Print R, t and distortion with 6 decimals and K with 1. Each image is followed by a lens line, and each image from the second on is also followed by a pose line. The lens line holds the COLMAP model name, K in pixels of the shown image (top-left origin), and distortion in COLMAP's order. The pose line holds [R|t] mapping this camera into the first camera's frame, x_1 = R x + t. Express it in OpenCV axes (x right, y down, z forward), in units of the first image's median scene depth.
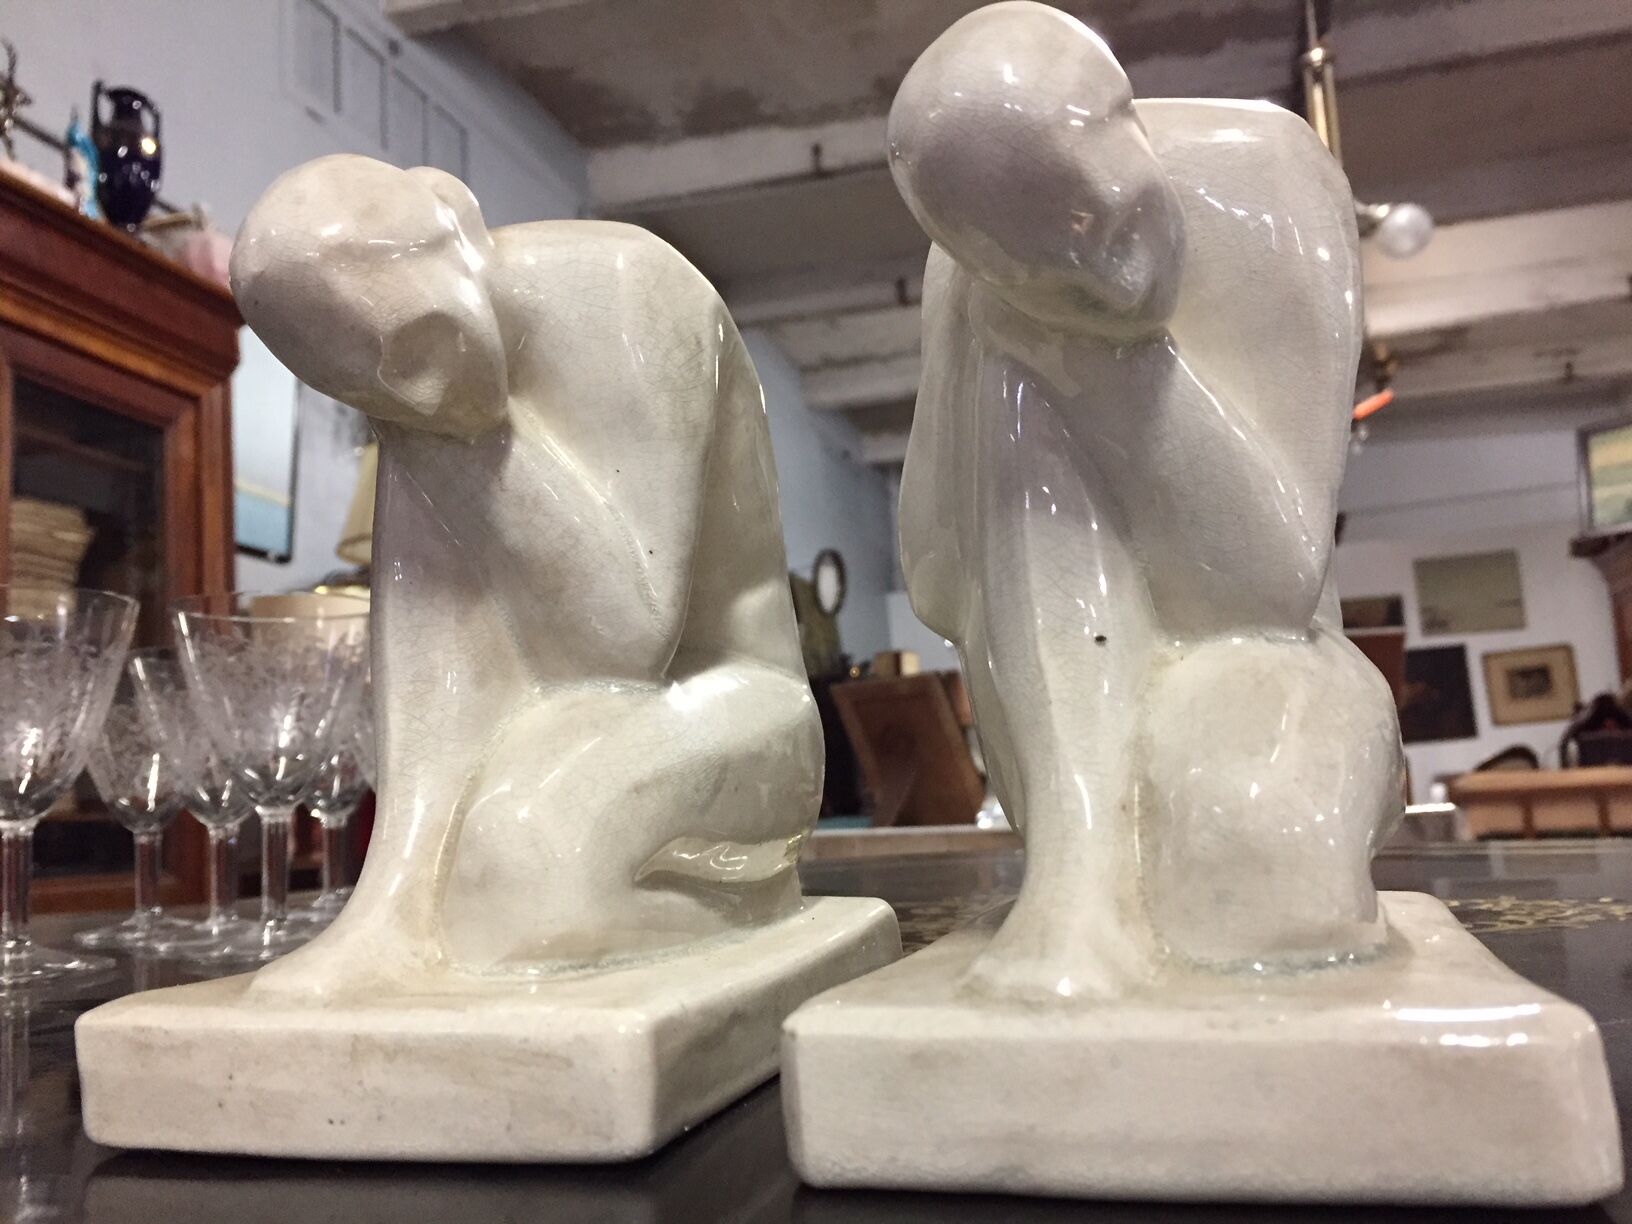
lens RADIAL K [[1422.5, 0, 810.0], [0, 1422.5, 608.0], [0, 0, 1]] dist [0.087146, -0.151273]
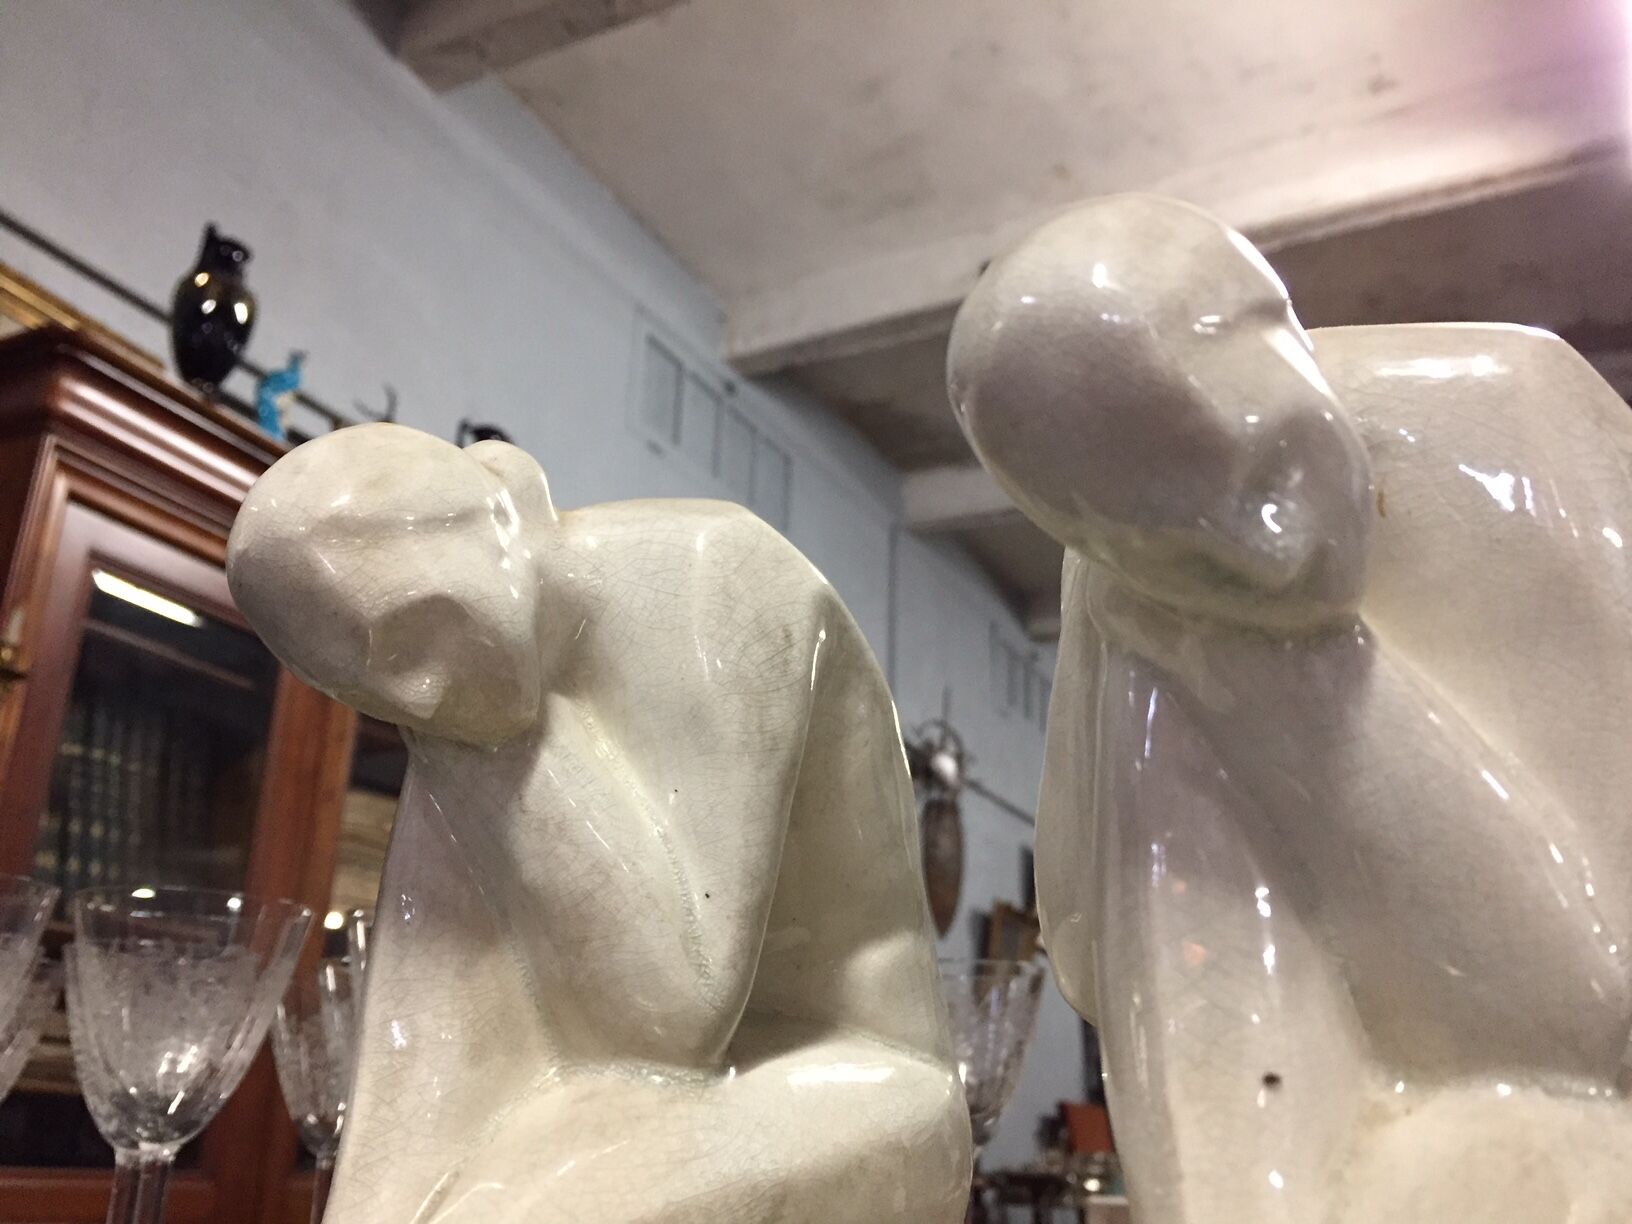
lens RADIAL K [[1422.5, 0, 810.0], [0, 1422.5, 608.0], [0, 0, 1]] dist [0.087146, -0.151273]
pose [[0.976380, 0.003895, -0.216025, 0.119124], [-0.050052, 0.976716, -0.208615, -0.034225], [0.210183, 0.214501, 0.953841, 0.236105]]
